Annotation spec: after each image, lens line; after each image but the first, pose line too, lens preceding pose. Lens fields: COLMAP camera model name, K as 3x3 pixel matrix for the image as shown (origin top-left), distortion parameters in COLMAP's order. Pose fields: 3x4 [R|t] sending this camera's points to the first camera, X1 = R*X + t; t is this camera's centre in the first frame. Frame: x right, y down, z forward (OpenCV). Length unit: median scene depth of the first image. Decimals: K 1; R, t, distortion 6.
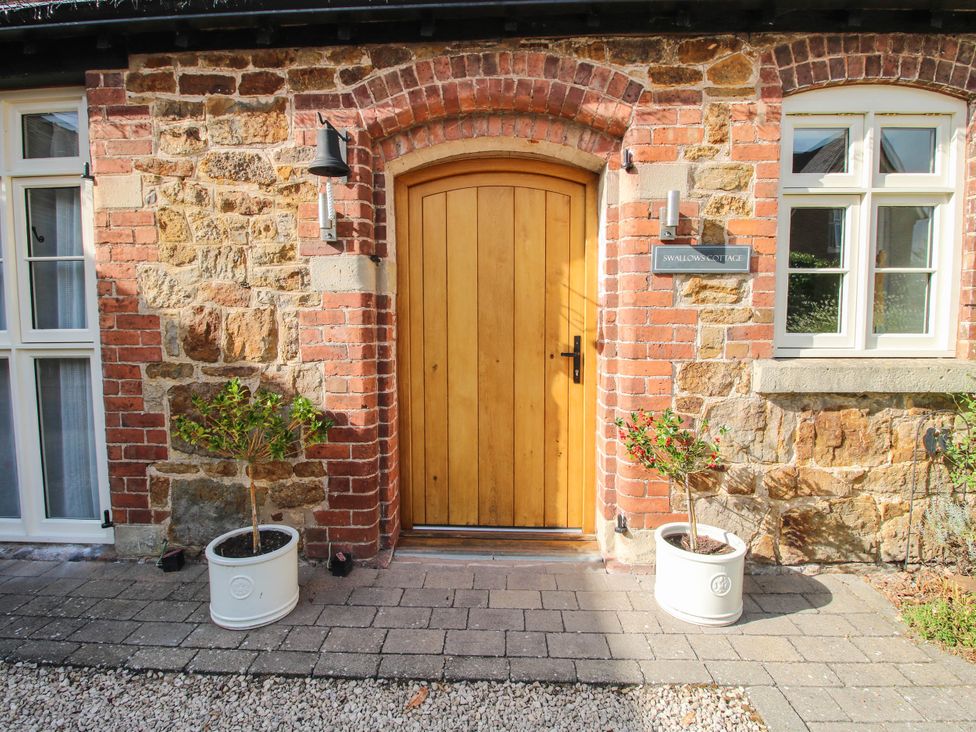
lens RADIAL K [[508.4, 0, 483.8], [0, 508.4, 359.2], [0, 0, 1]] dist [-0.008590, -0.009266]
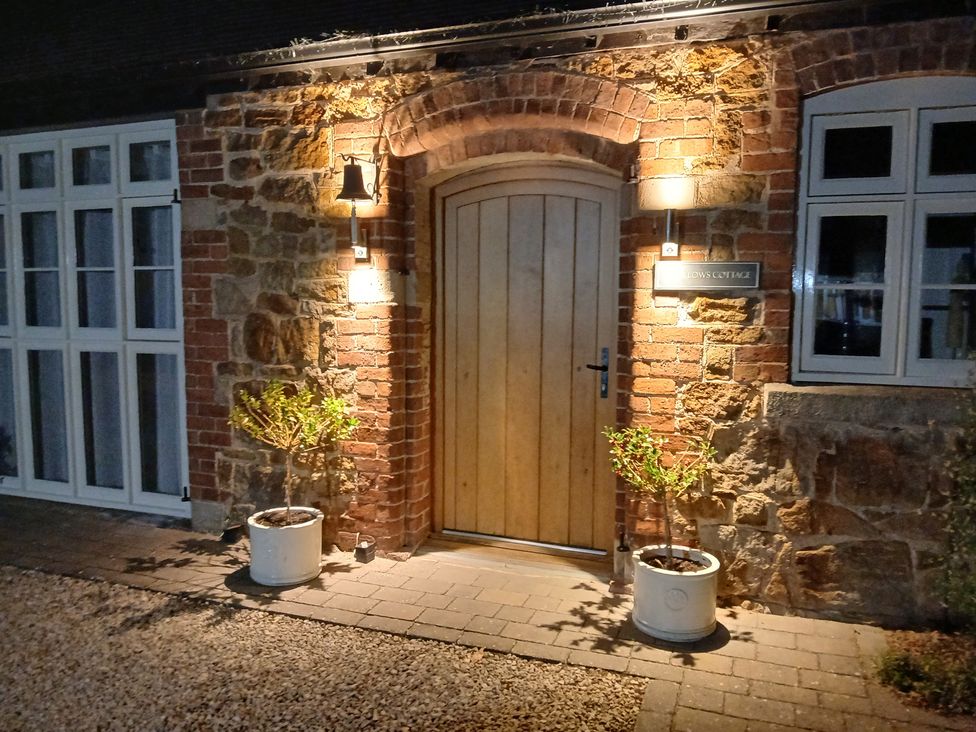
lens RADIAL K [[738.7, 0, 488.4], [0, 738.7, 369.0], [0, 0, 1]] dist [-0.002852, -0.015051]
pose [[0.955932, 0.039839, -0.290873, 0.432730], [-0.032551, 0.999024, 0.029854, -0.047479], [0.291778, -0.019070, 0.956296, -0.449283]]
